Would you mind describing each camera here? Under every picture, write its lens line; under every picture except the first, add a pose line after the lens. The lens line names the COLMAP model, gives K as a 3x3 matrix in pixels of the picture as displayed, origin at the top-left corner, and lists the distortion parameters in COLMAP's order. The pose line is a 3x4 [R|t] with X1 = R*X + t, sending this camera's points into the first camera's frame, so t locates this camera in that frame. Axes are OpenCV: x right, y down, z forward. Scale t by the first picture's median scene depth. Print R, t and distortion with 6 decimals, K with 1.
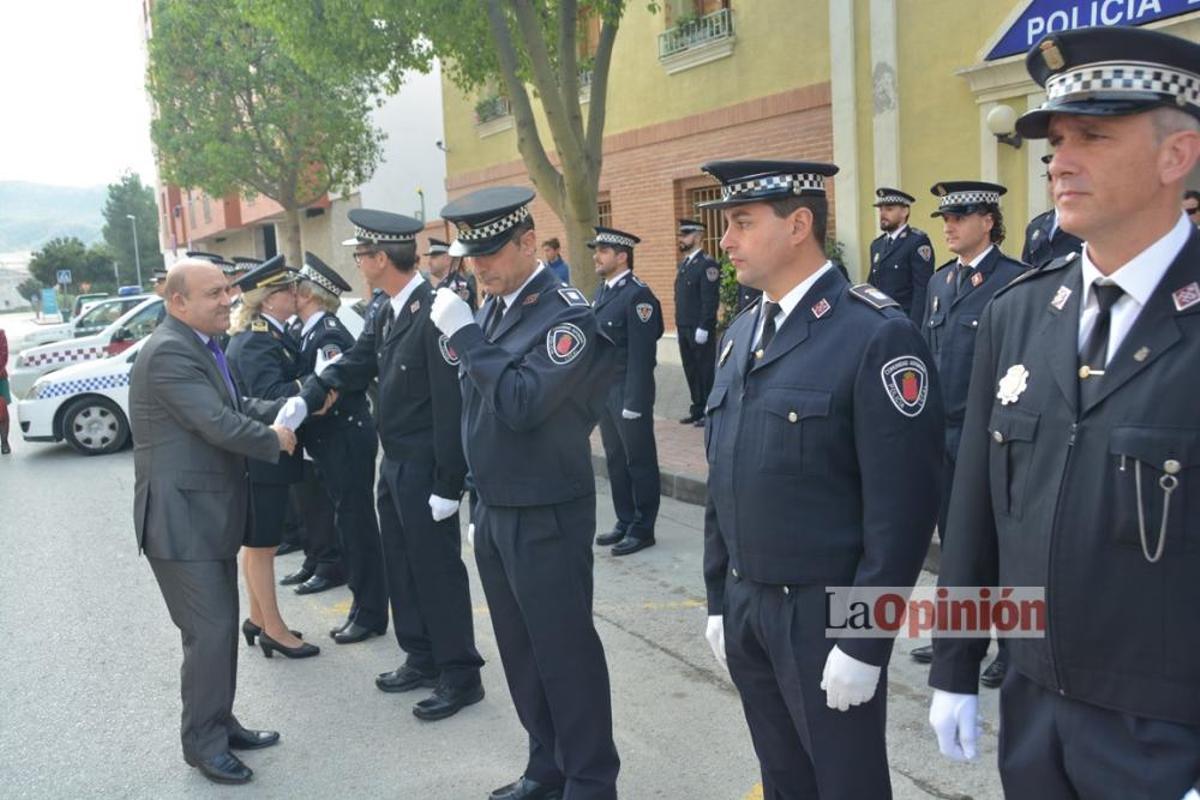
lens RADIAL K [[1075.8, 0, 583.7], [0, 1075.8, 400.0], [0, 0, 1]] dist [-0.099761, 0.164554]
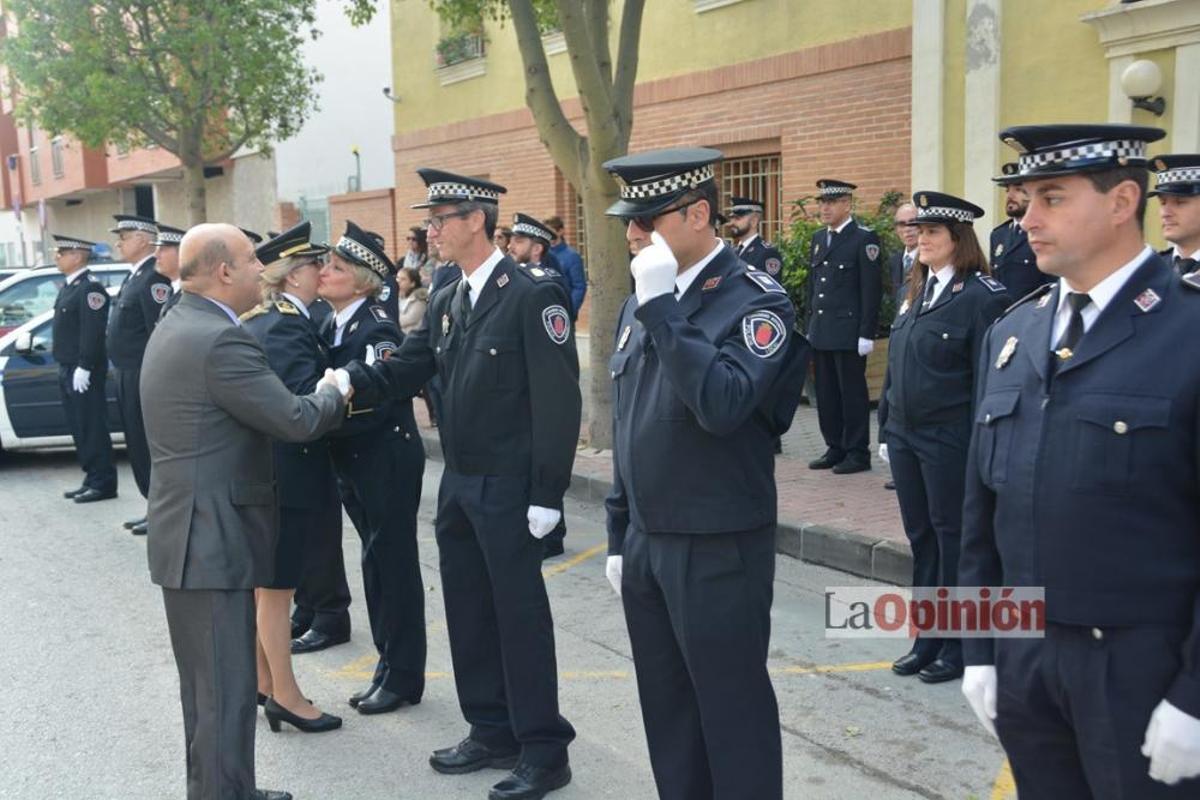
lens RADIAL K [[1370.4, 0, 579.5], [0, 1370.4, 401.1], [0, 0, 1]] dist [0.024249, 0.255258]
pose [[0.998640, 0.024389, 0.046073, -0.060242], [-0.023559, 0.999552, -0.018477, 0.005395], [-0.046503, 0.017366, 0.998767, -0.016185]]
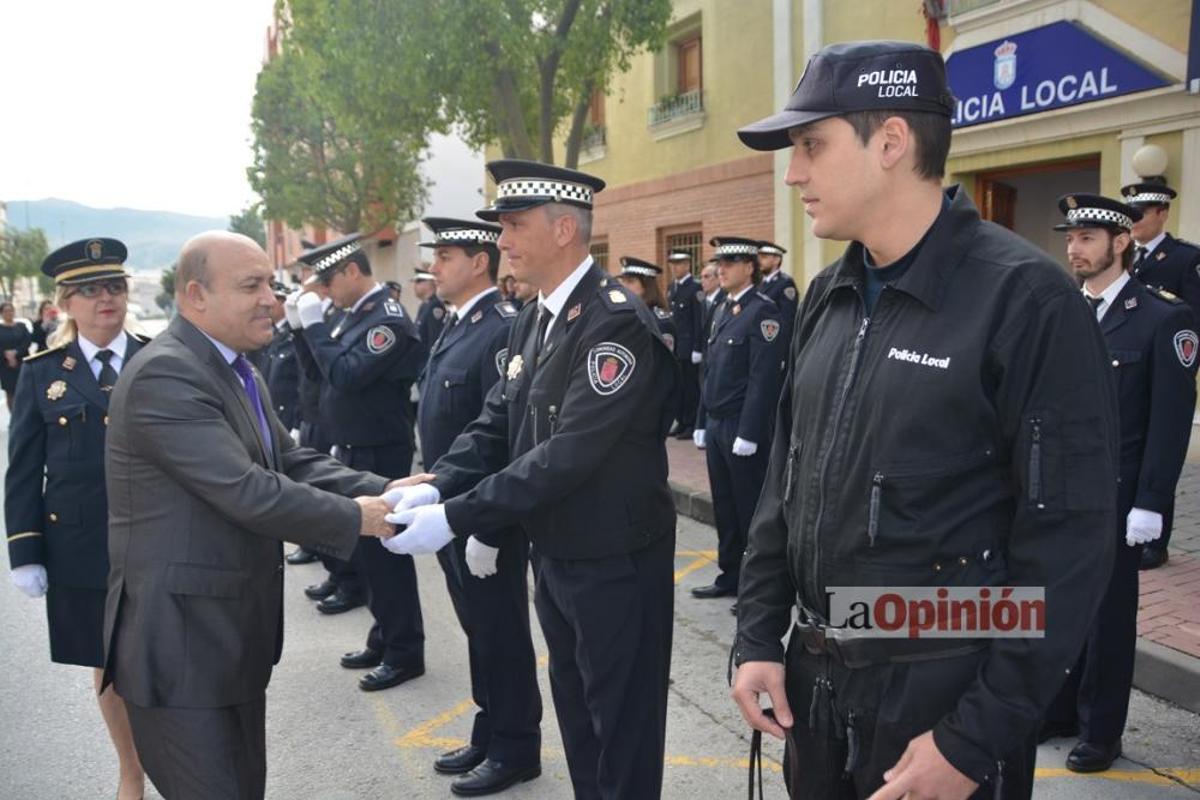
lens RADIAL K [[954.5, 0, 600.0], [0, 954.5, 400.0], [0, 0, 1]] dist [-0.155998, 0.121182]
pose [[0.997817, 0.045493, -0.047872, 0.103655], [-0.046348, 0.998782, -0.016906, 0.011329], [0.047045, 0.019087, 0.998710, -0.081862]]
